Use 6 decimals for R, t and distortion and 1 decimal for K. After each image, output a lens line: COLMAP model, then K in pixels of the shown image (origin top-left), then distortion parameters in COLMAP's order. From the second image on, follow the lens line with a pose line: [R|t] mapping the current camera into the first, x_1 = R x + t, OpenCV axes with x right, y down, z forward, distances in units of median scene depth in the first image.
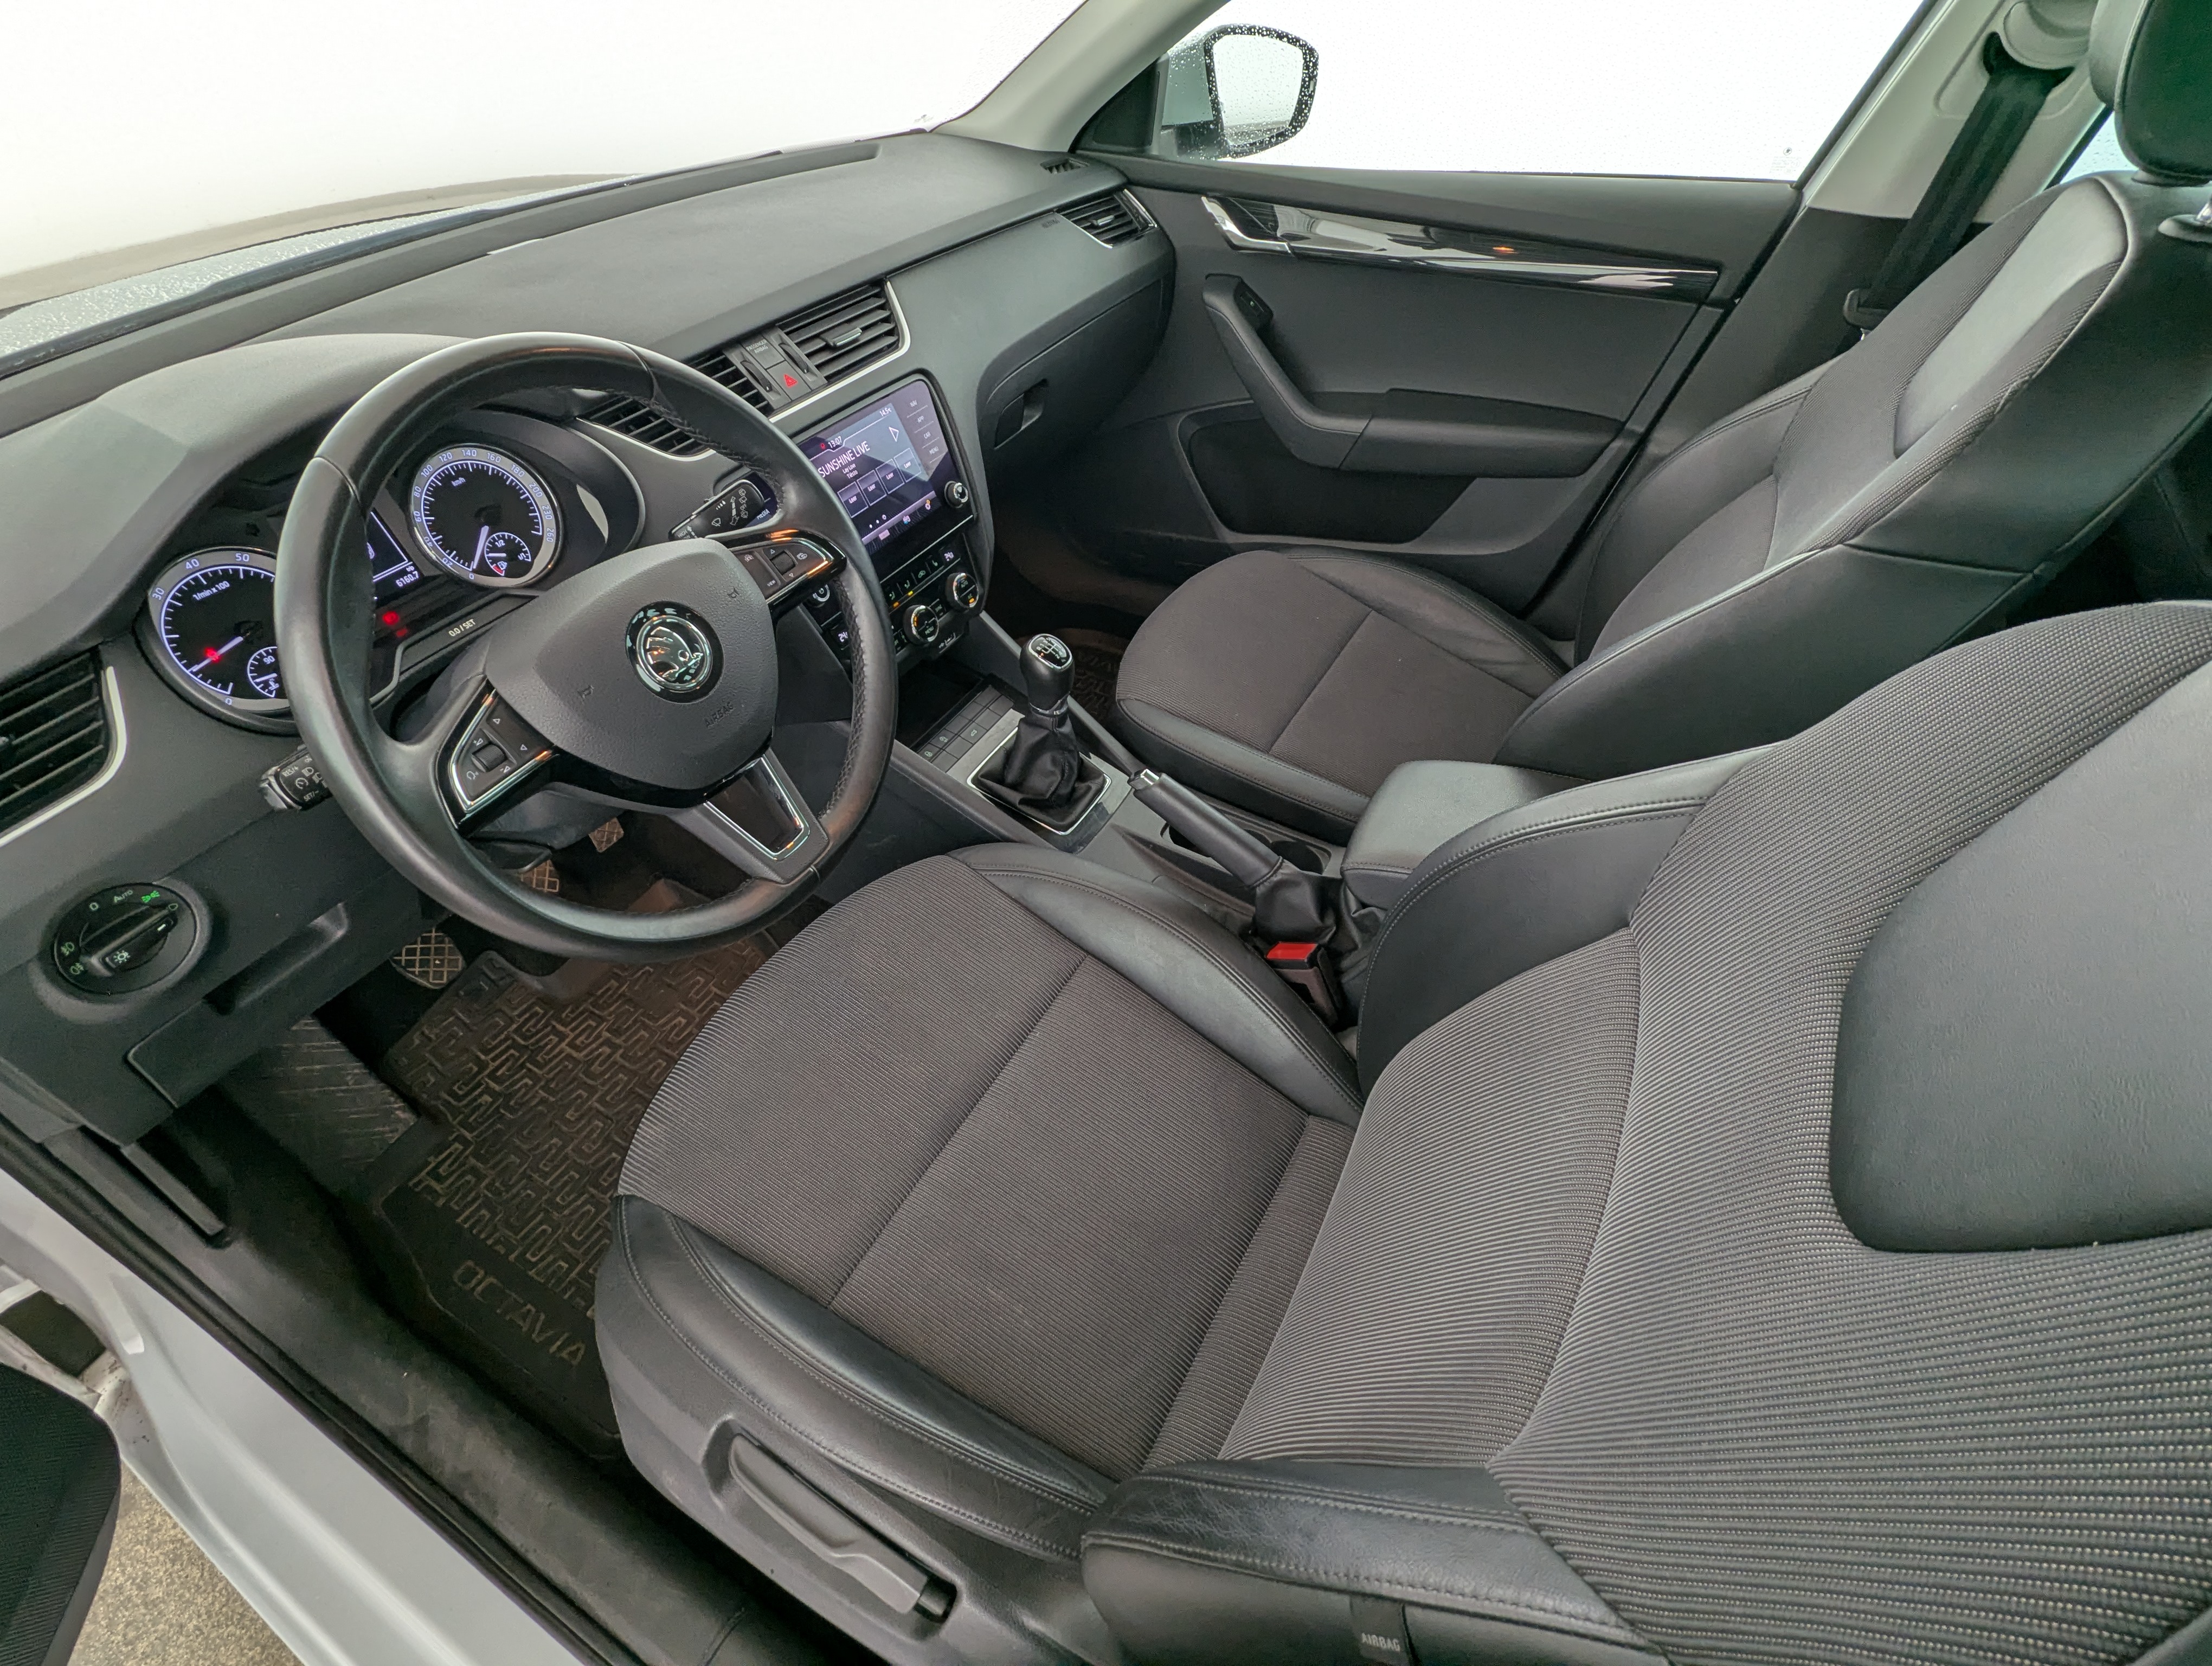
lens RADIAL K [[1051.9, 0, 1111.2], [0, 1051.9, 830.6], [0, 0, 1]] dist [-0.002341, 0.000638]
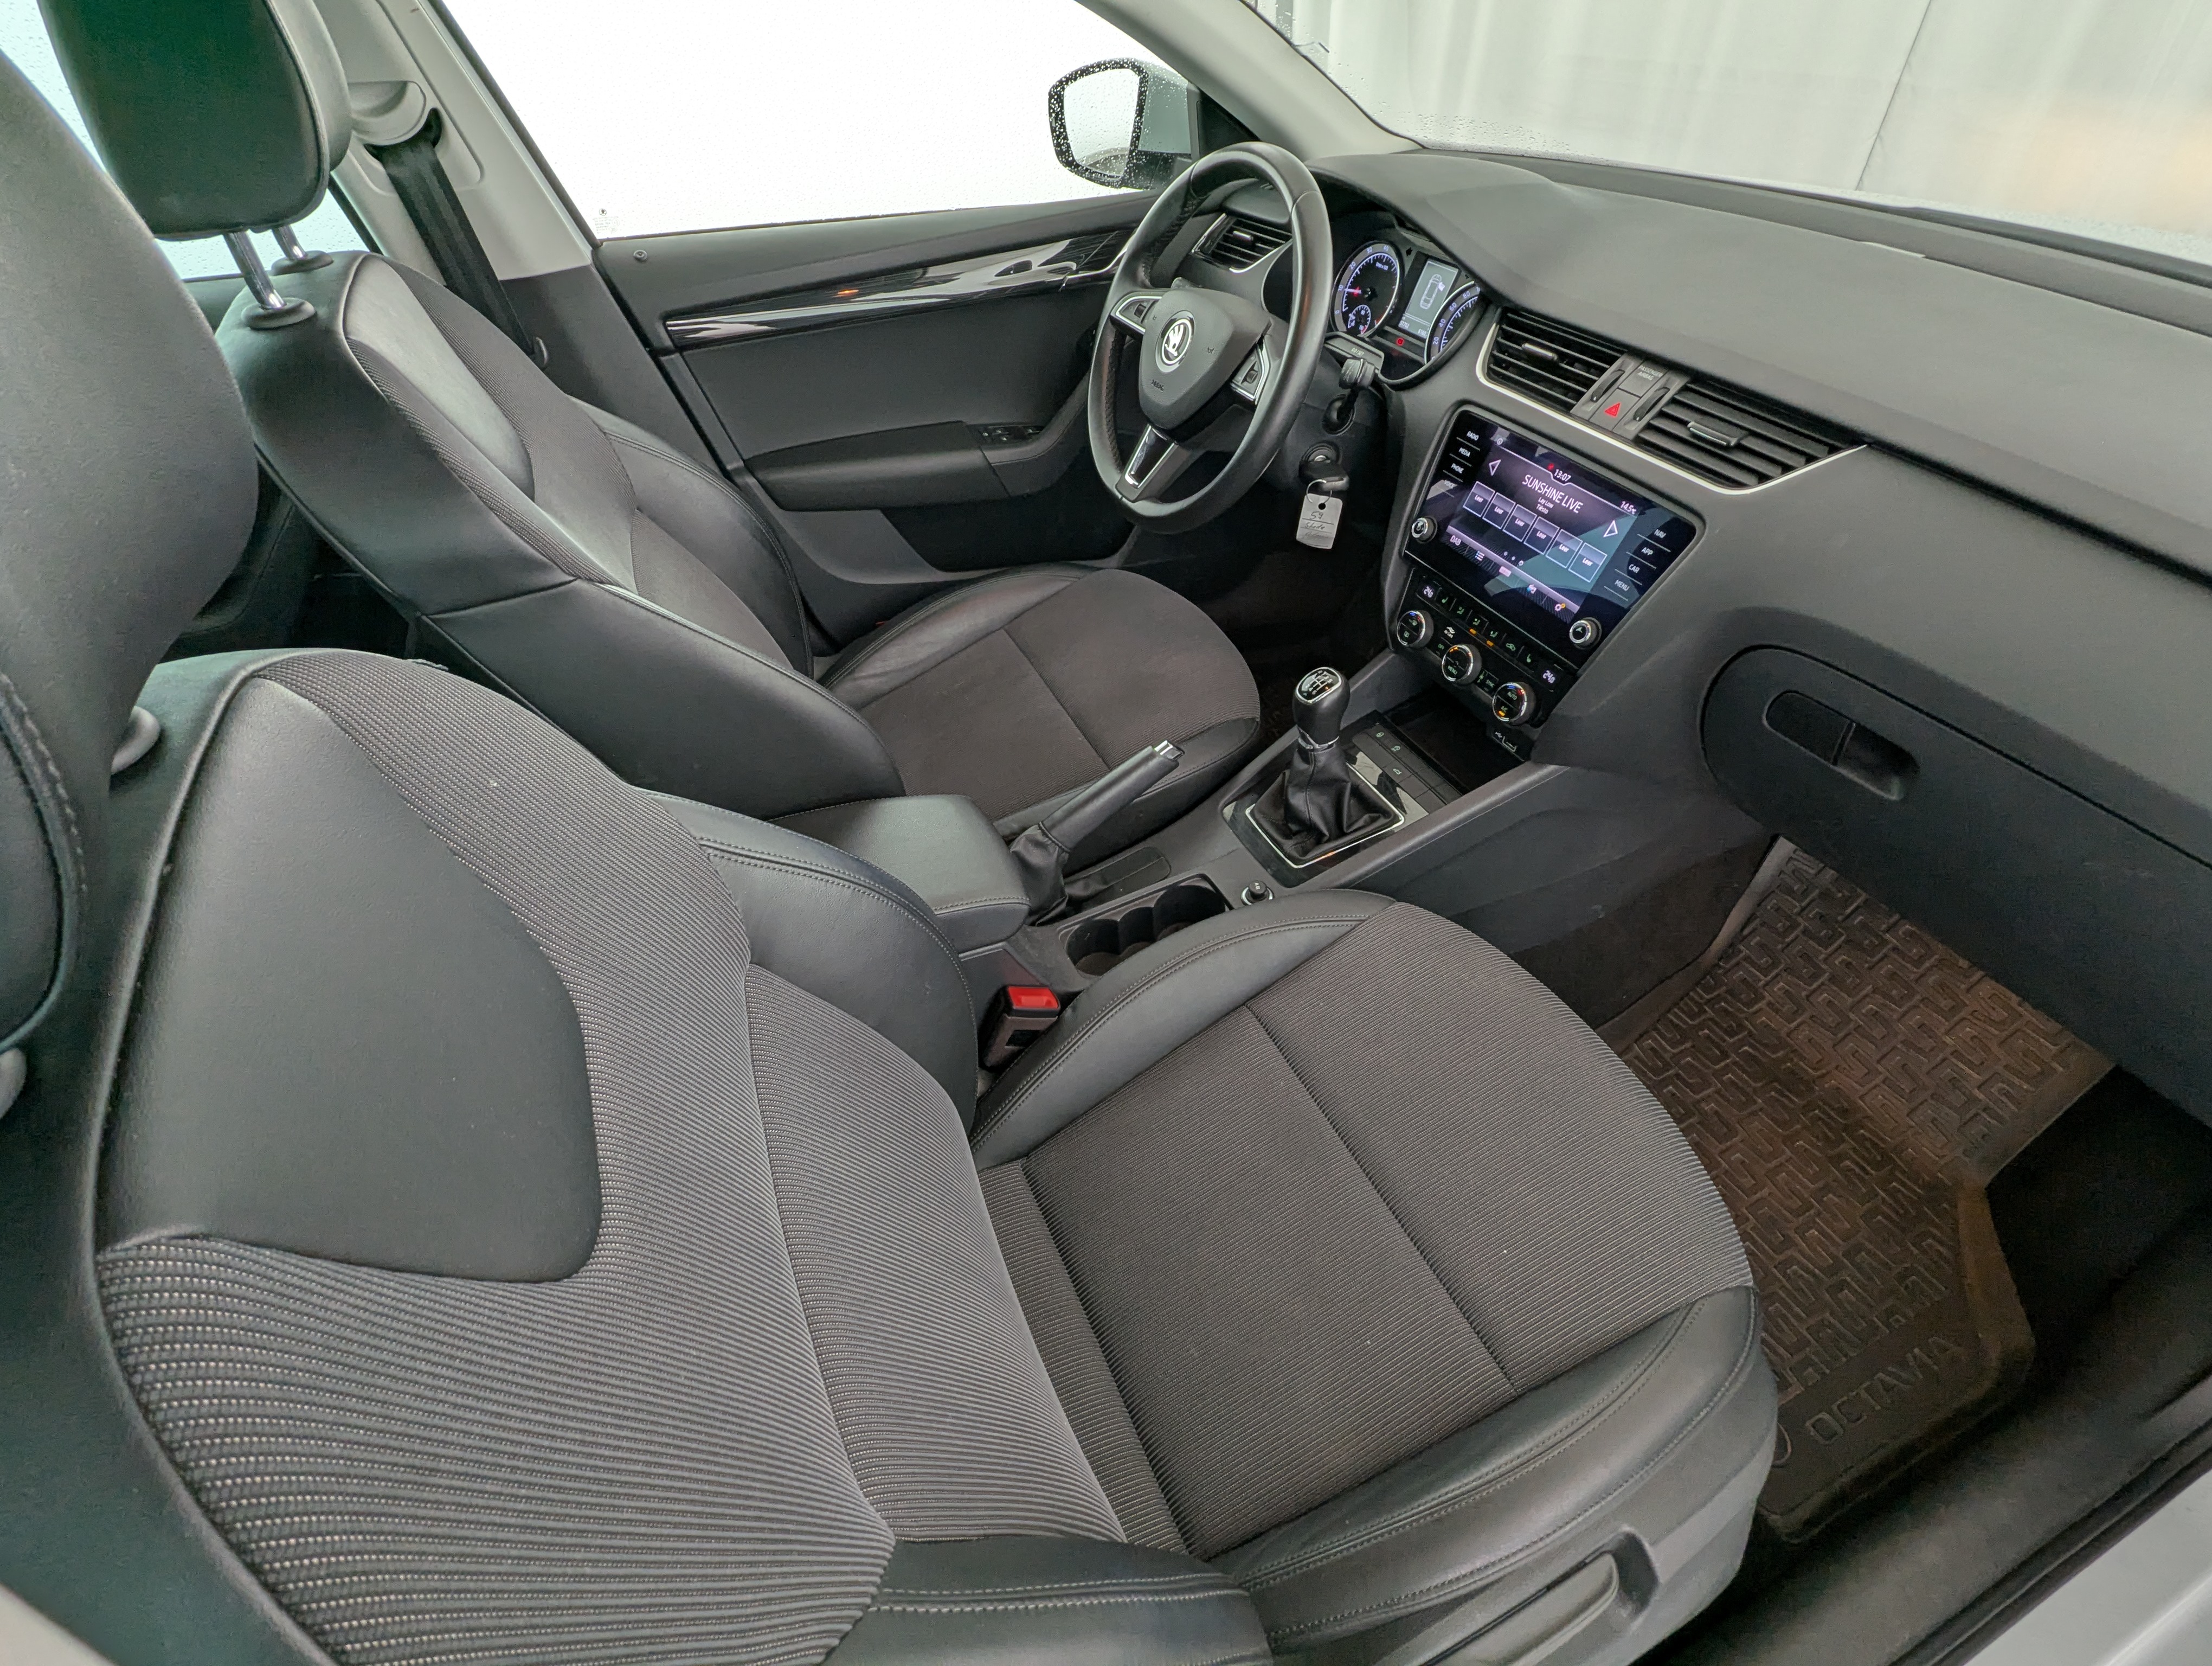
lens RADIAL K [[1051.9, 0, 1103.2], [0, 1051.9, 842.1], [0, 0, 1]] dist [-0.002341, 0.000638]
pose [[-0.588197, 0.579515, -0.564080, 0.706908], [-0.517098, 0.266781, 0.813288, -0.834140], [0.621798, 0.770059, 0.142746, 0.854941]]
